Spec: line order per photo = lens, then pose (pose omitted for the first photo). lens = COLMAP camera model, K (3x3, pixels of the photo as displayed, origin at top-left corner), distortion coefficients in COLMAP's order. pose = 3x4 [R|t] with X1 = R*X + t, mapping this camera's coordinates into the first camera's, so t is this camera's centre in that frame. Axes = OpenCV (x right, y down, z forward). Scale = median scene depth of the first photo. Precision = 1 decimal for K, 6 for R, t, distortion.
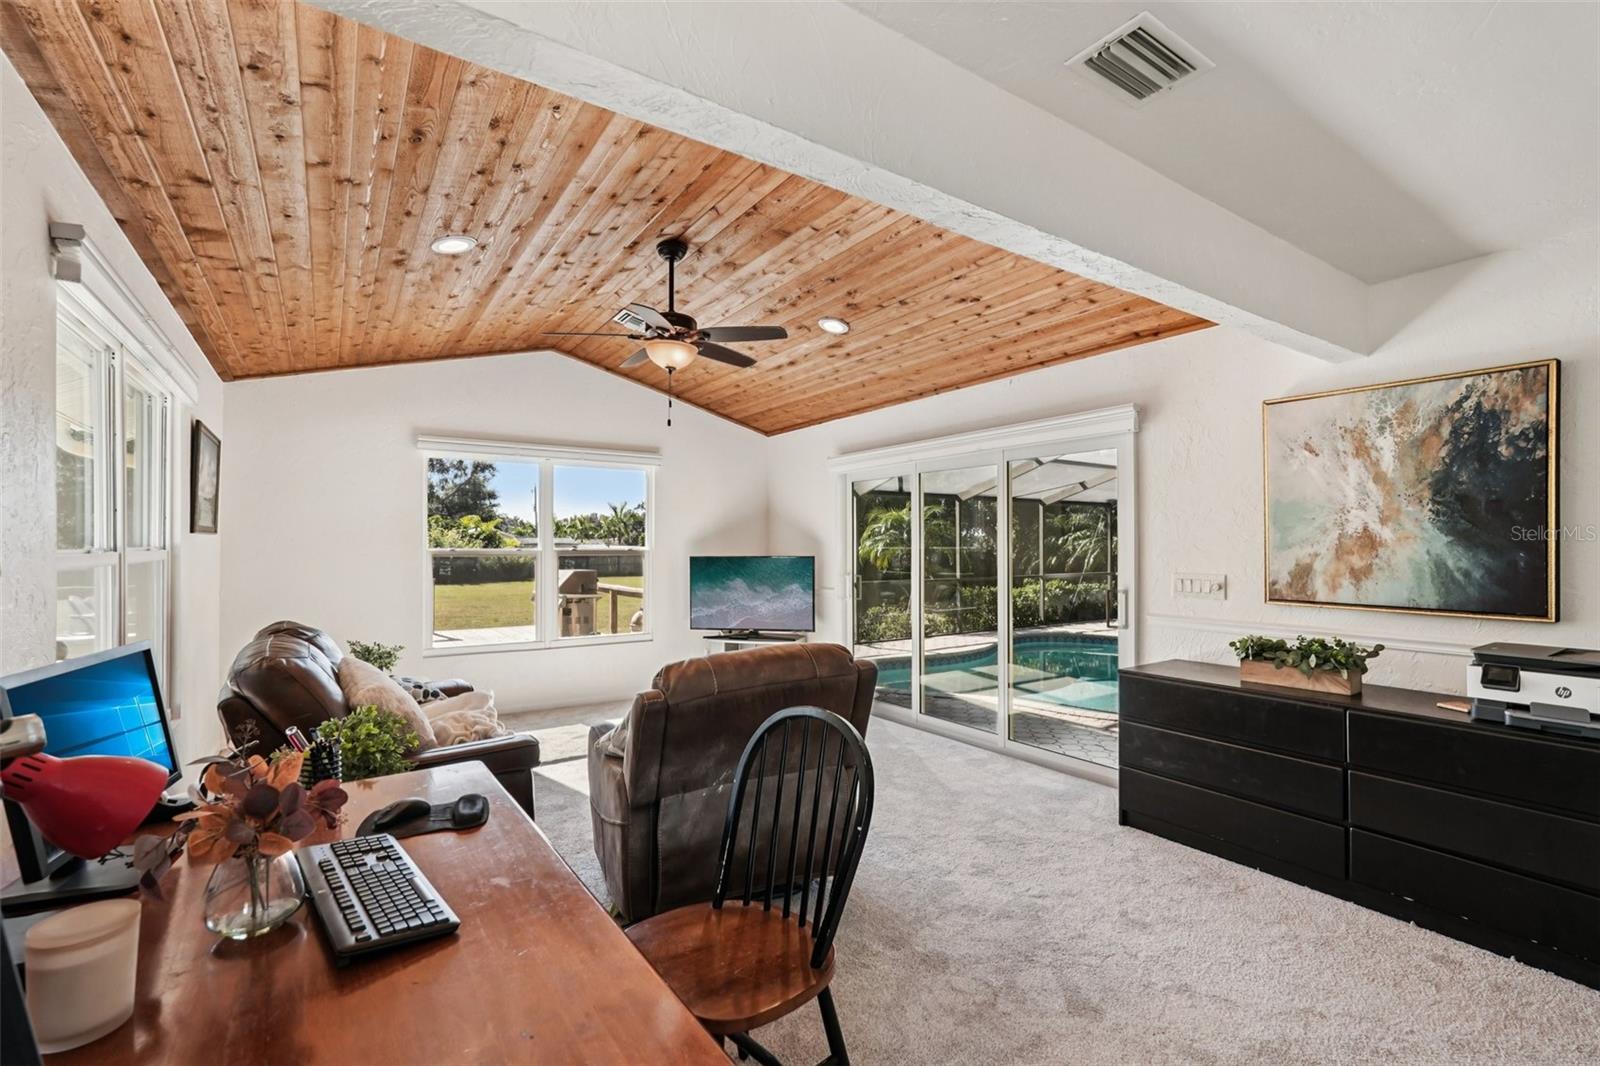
lens RADIAL K [[713.3, 0, 803.4], [0, 713.3, 540.3], [0, 0, 1]] dist [-0.003724, 0.002254]
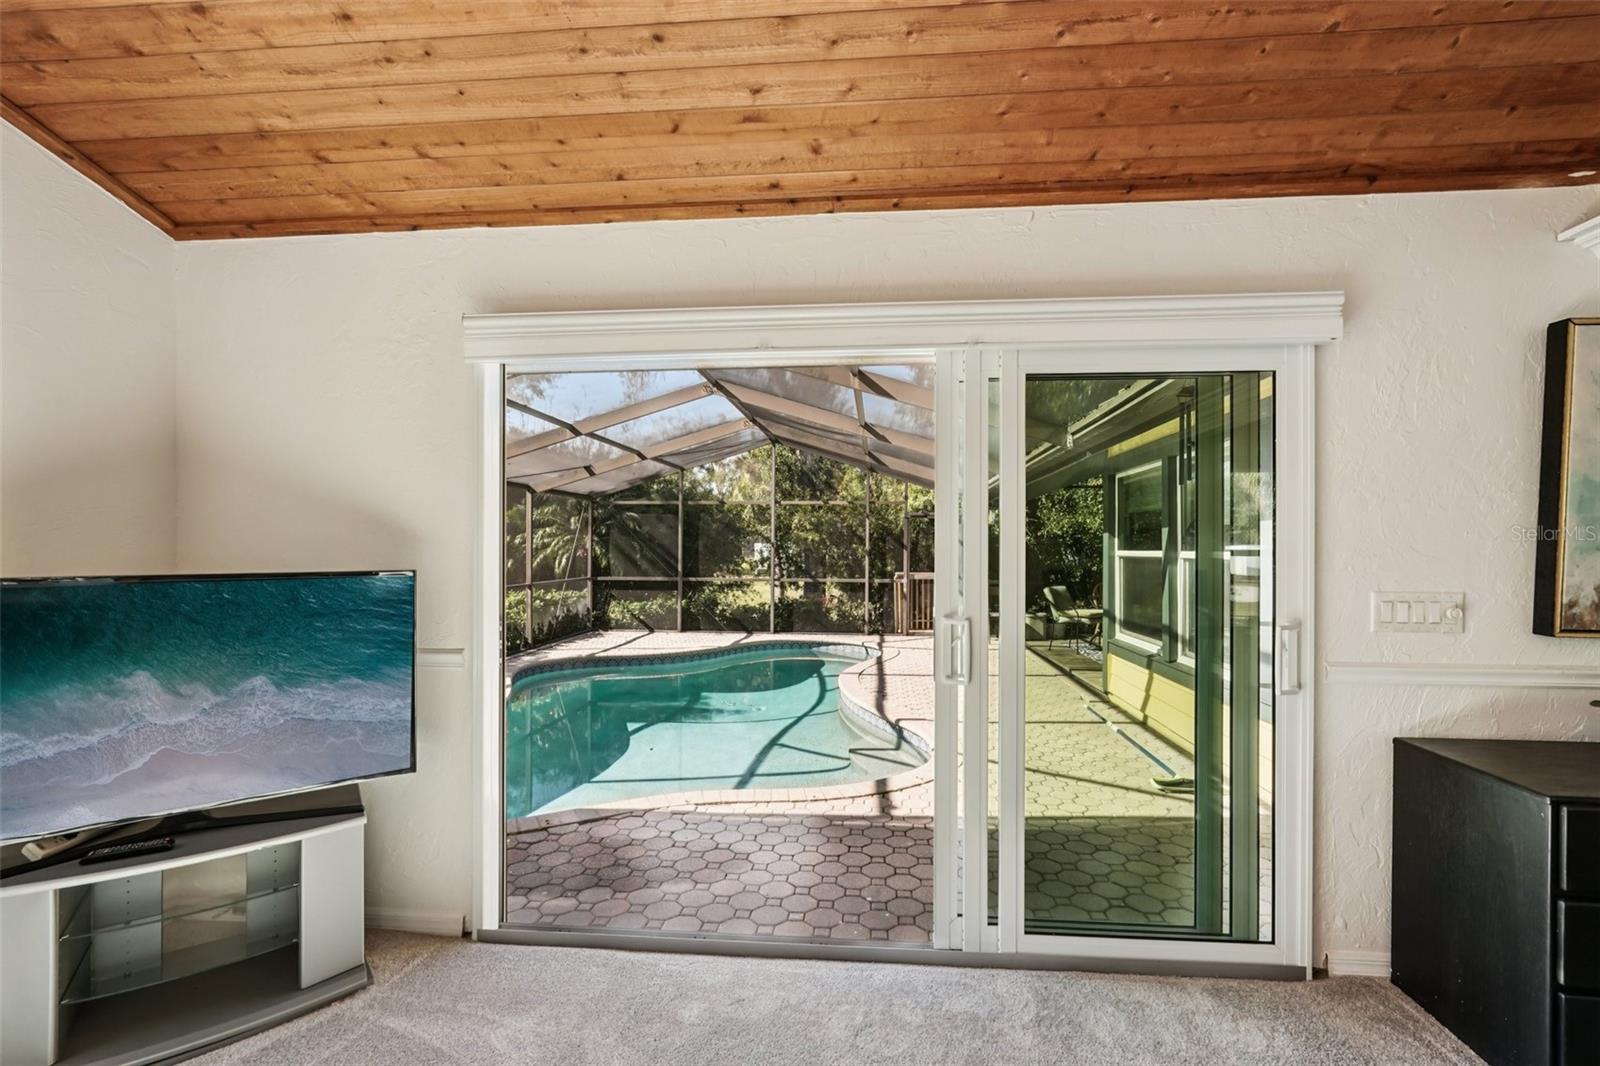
lens RADIAL K [[713.3, 0, 821.3], [0, 713.3, 546.1], [0, 0, 1]] dist [-0.003724, 0.002254]
pose [[0.629357, 0.001741, 0.777114, -0.270853], [-0.008507, 0.999953, 0.004649, 0.010388], [-0.777069, -0.009537, 0.629343, 1.142421]]
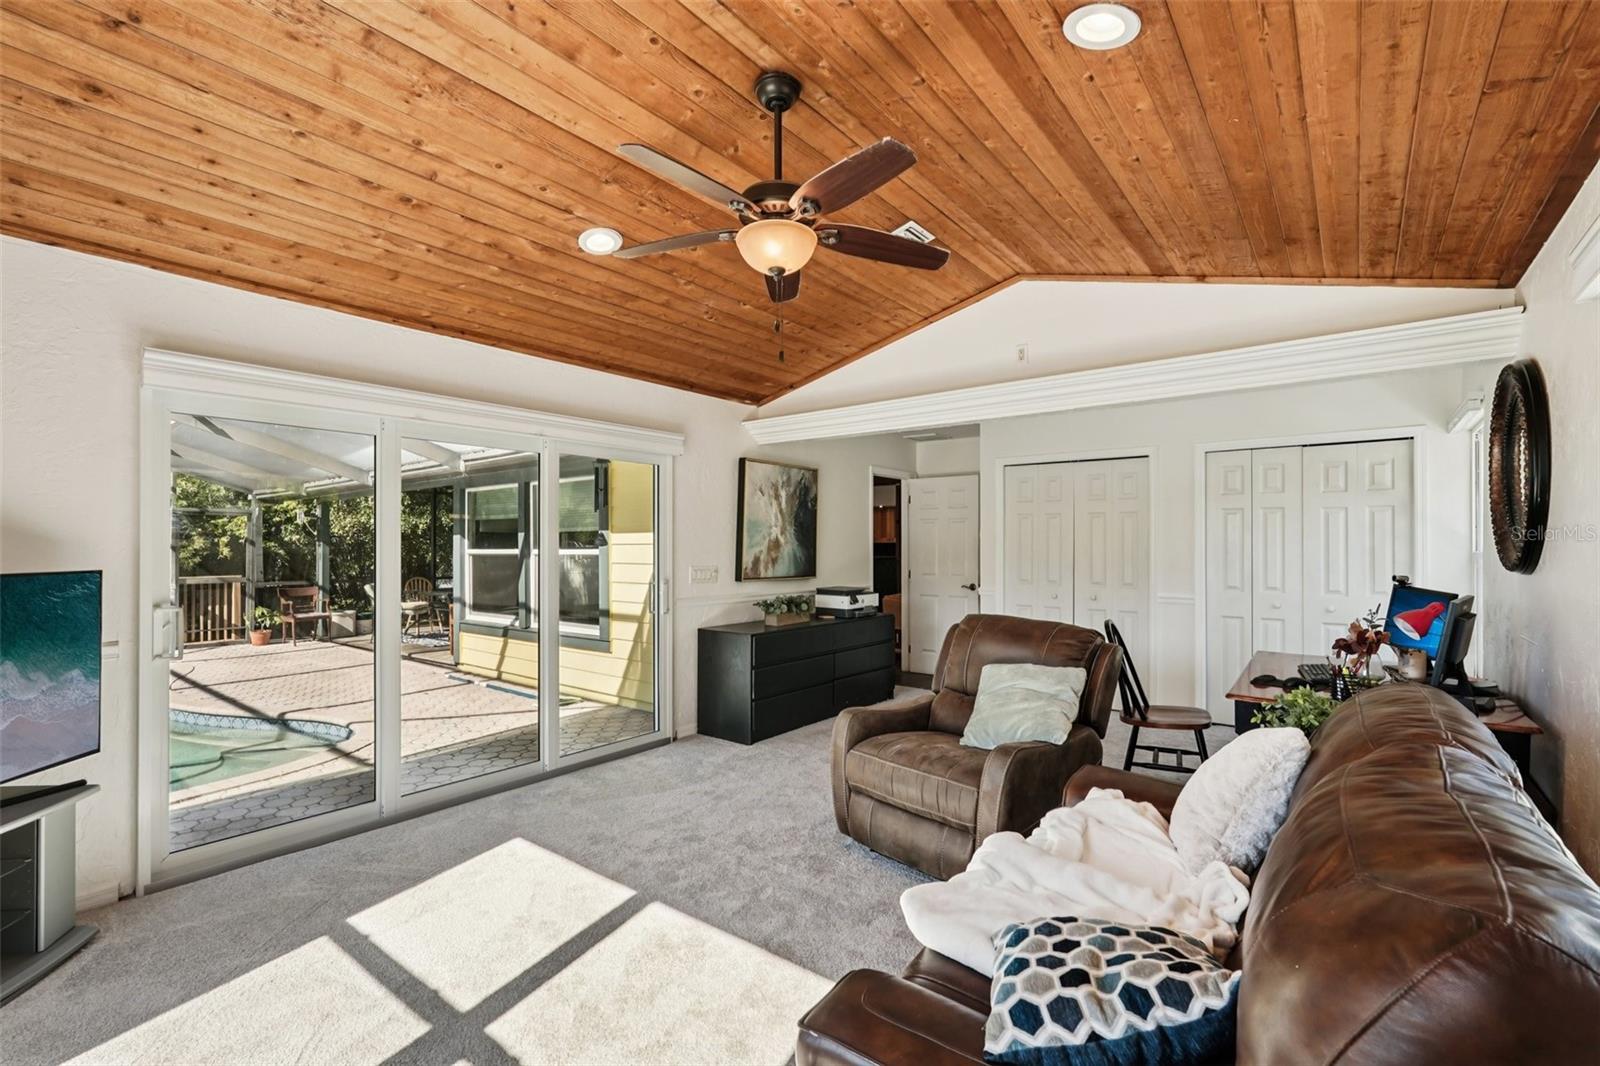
lens RADIAL K [[713.3, 0, 804.9], [0, 713.3, 542.4], [0, 0, 1]] dist [-0.003724, 0.002254]
pose [[-0.313022, 0.003685, 0.949739, -0.970985], [-0.007068, 0.999956, -0.006210, 0.008306], [-0.949720, -0.008656, -0.312982, 1.413465]]
